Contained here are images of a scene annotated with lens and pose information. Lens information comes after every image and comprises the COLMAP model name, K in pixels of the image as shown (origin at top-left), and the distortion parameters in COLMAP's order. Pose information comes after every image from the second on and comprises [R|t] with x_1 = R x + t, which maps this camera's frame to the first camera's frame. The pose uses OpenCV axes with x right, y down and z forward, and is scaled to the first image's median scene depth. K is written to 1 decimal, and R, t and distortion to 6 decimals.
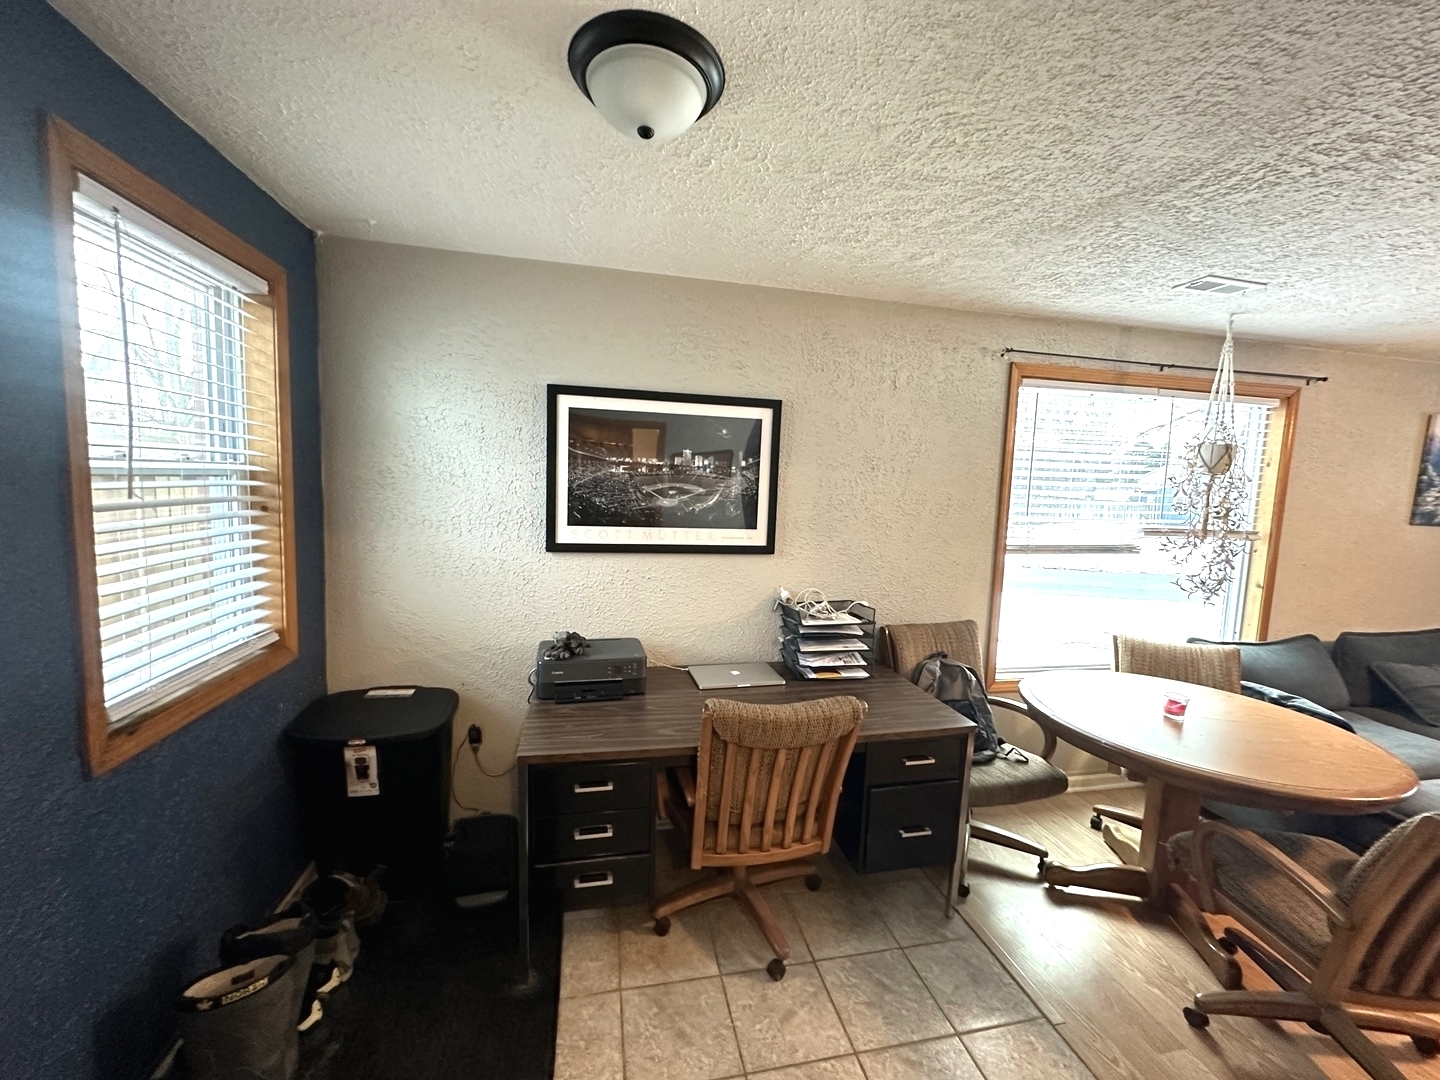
lens RADIAL K [[571.3, 0, 719.8], [0, 571.3, 538.5], [0, 0, 1]] dist [-0.001466, 0.000002]
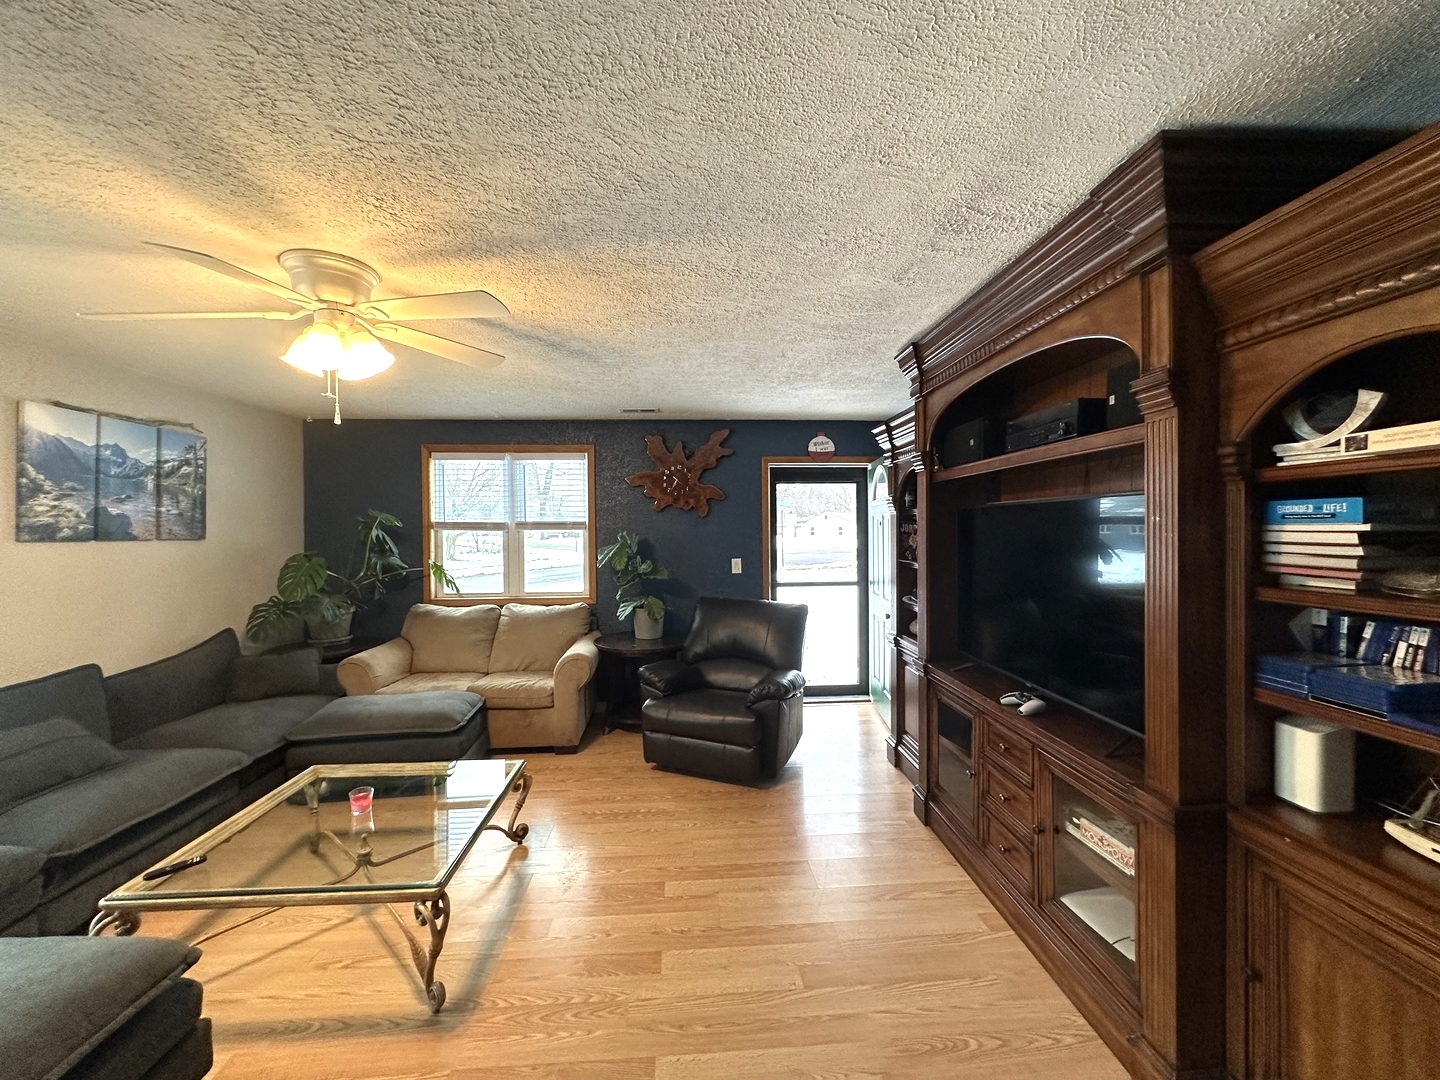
lens RADIAL K [[571.3, 0, 719.8], [0, 571.3, 538.5], [0, 0, 1]] dist [-0.001466, 0.000002]
pose [[0.135793, -0.052720, 0.989334, 0.809573], [0.107672, 0.993454, 0.038161, 0.060437], [-0.984869, 0.101341, 0.140581, -0.050939]]
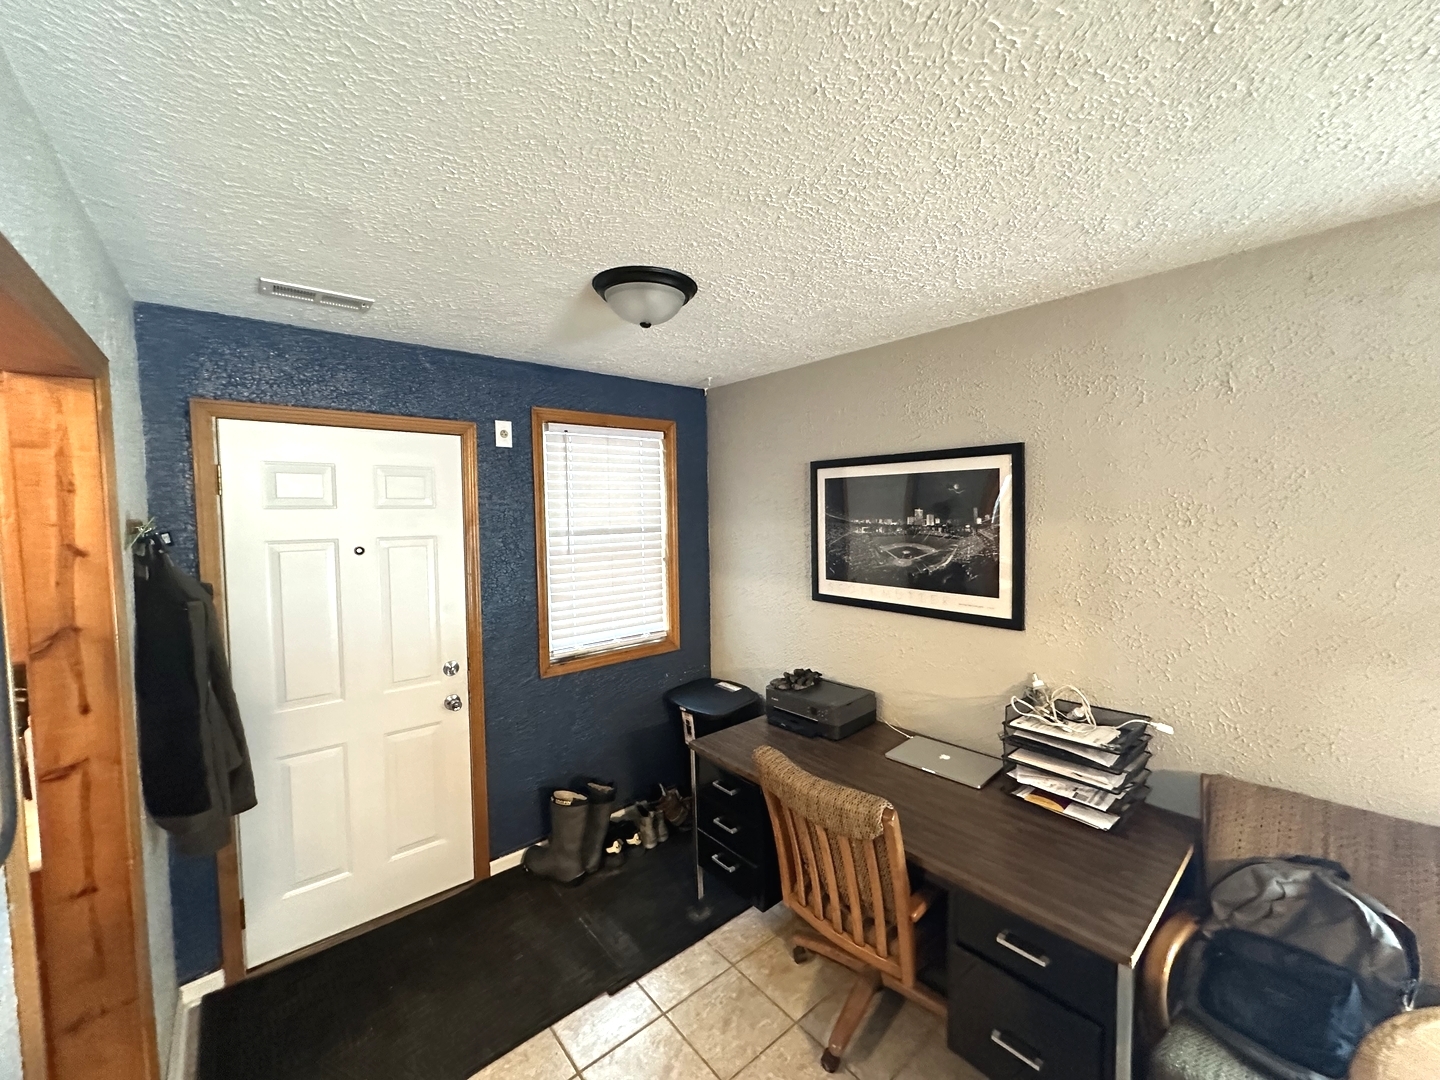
lens RADIAL K [[571.3, 0, 719.8], [0, 571.3, 538.5], [0, 0, 1]] dist [-0.001466, 0.000002]
pose [[0.472560, 0.004577, -0.881287, 0.637608], [-0.052409, 0.998363, -0.022917, -0.065653], [0.879739, 0.057017, 0.472026, 0.249989]]
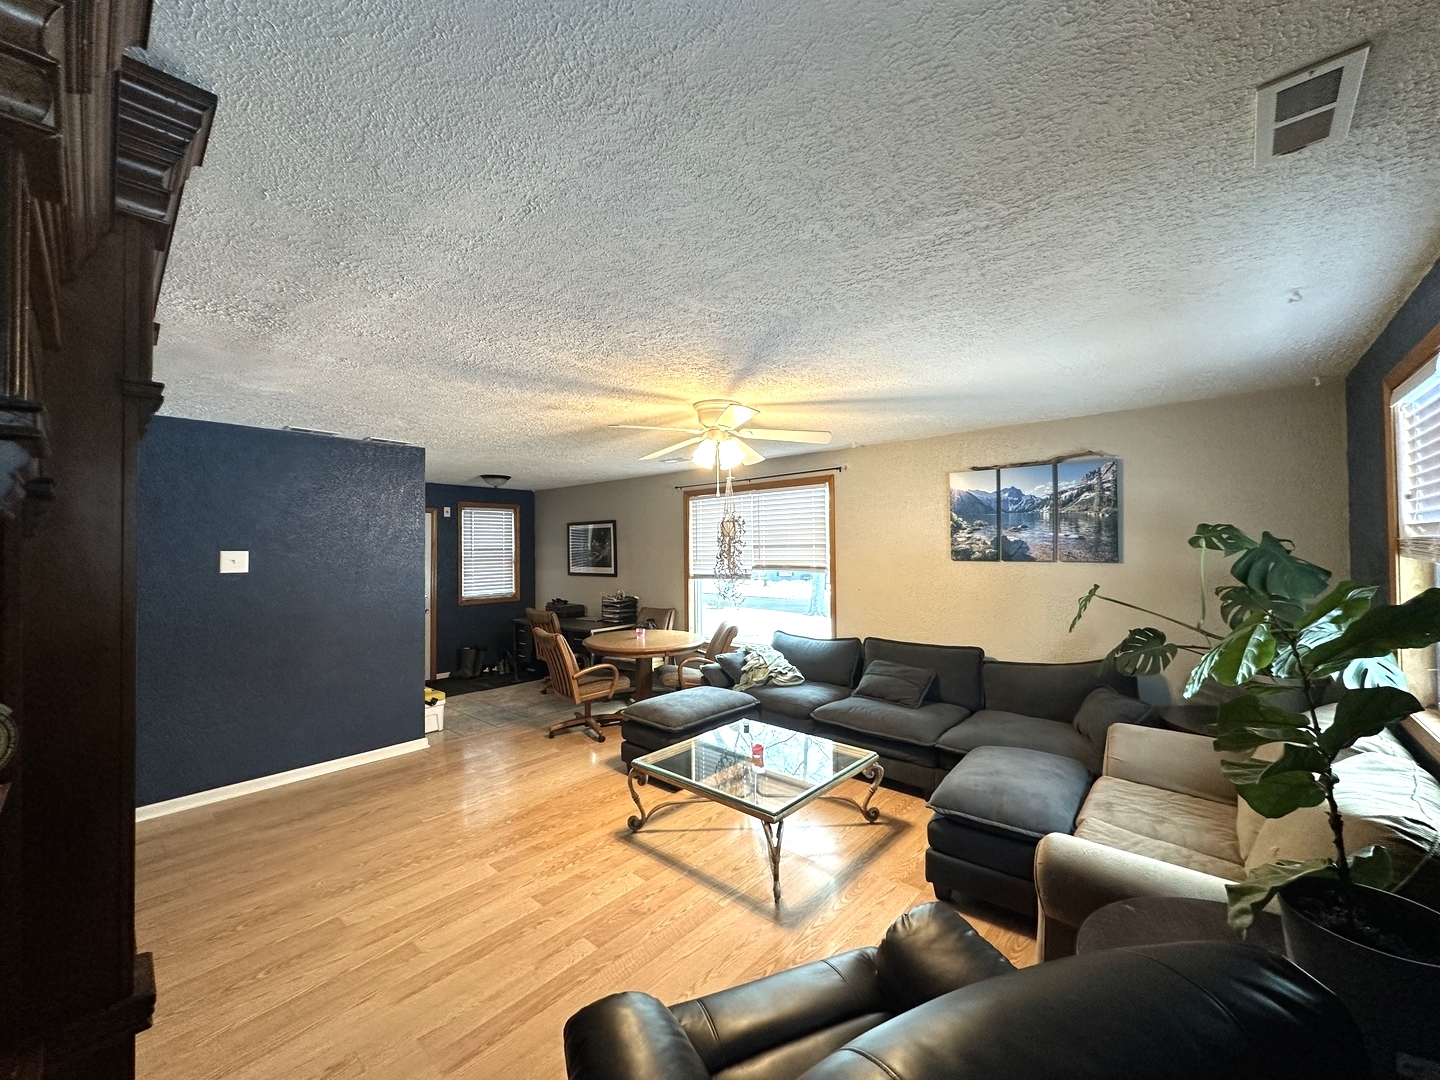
lens RADIAL K [[571.3, 0, 719.8], [0, 571.3, 538.5], [0, 0, 1]] dist [-0.001466, 0.000002]
pose [[0.598939, -0.057673, -0.798715, 2.648651], [-0.043438, 0.993595, -0.104318, 0.112037], [0.799616, 0.097175, 0.592597, -0.212158]]
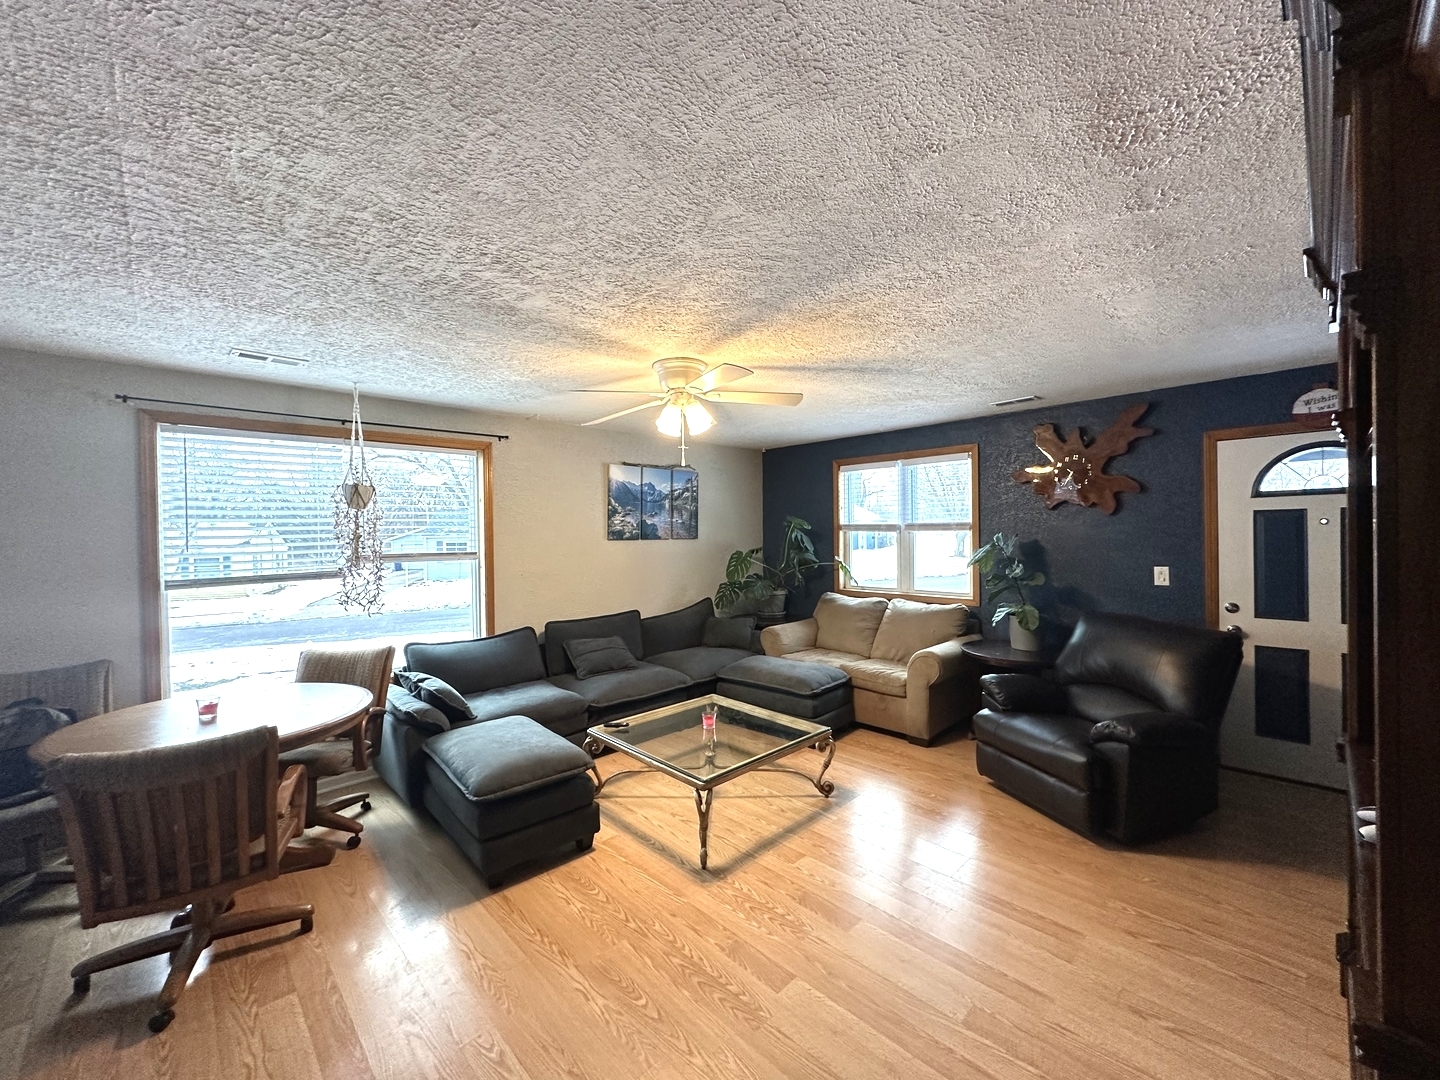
lens RADIAL K [[571.3, 0, 719.8], [0, 571.3, 538.5], [0, 0, 1]] dist [-0.001466, 0.000002]
pose [[0.841310, -0.054138, 0.537835, 0.938914], [0.096206, 0.994083, -0.050427, 0.098638], [-0.531923, 0.094168, 0.841540, -0.495864]]
